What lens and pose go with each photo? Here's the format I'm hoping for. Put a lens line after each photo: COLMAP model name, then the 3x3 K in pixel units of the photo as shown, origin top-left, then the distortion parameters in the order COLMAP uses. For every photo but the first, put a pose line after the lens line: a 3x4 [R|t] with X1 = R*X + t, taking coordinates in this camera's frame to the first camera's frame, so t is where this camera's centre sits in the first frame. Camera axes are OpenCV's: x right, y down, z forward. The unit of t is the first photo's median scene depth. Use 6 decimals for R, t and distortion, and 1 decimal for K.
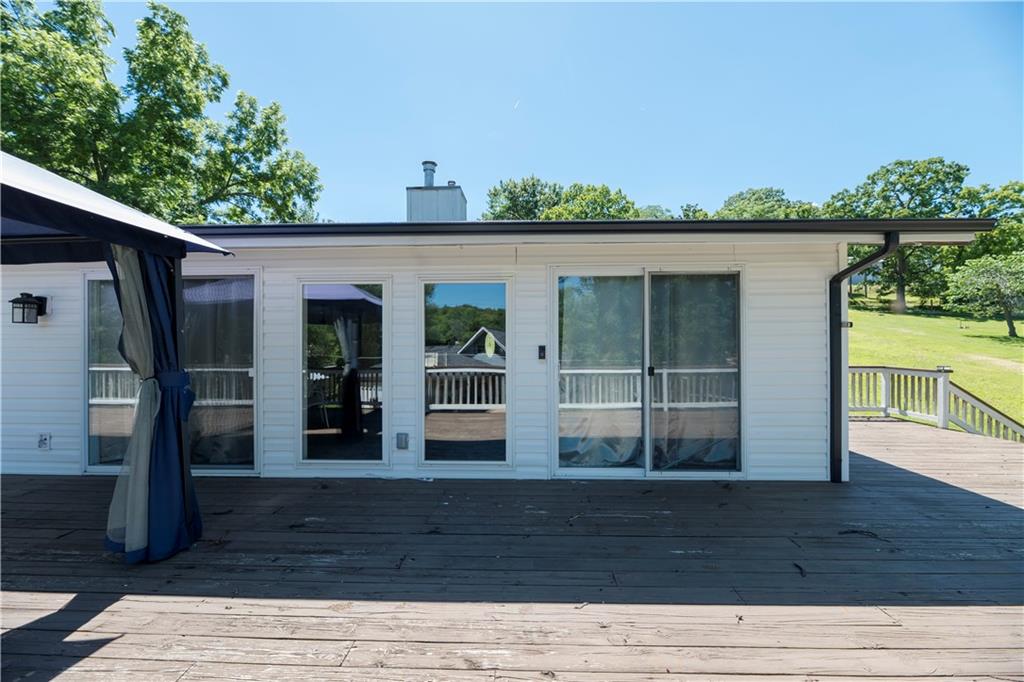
lens RADIAL K [[413.8, 0, 512.3], [0, 413.8, 343.7], [0, 0, 1]] dist [0.010892, -0.006006]
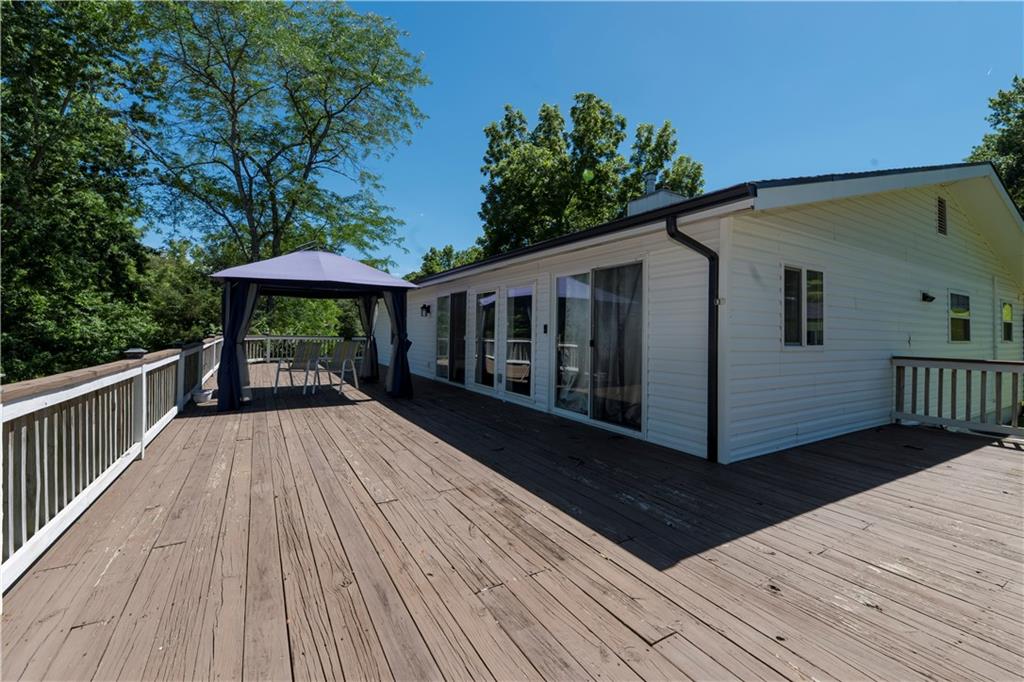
lens RADIAL K [[419.0, 0, 516.4], [0, 419.0, 331.2], [0, 0, 1]] dist [-0.002792, -0.000426]
pose [[0.553575, 0.010986, -0.832727, 0.231334], [-0.009300, 0.999932, 0.007009, 0.003404], [0.832747, 0.003865, 0.553640, 0.009857]]
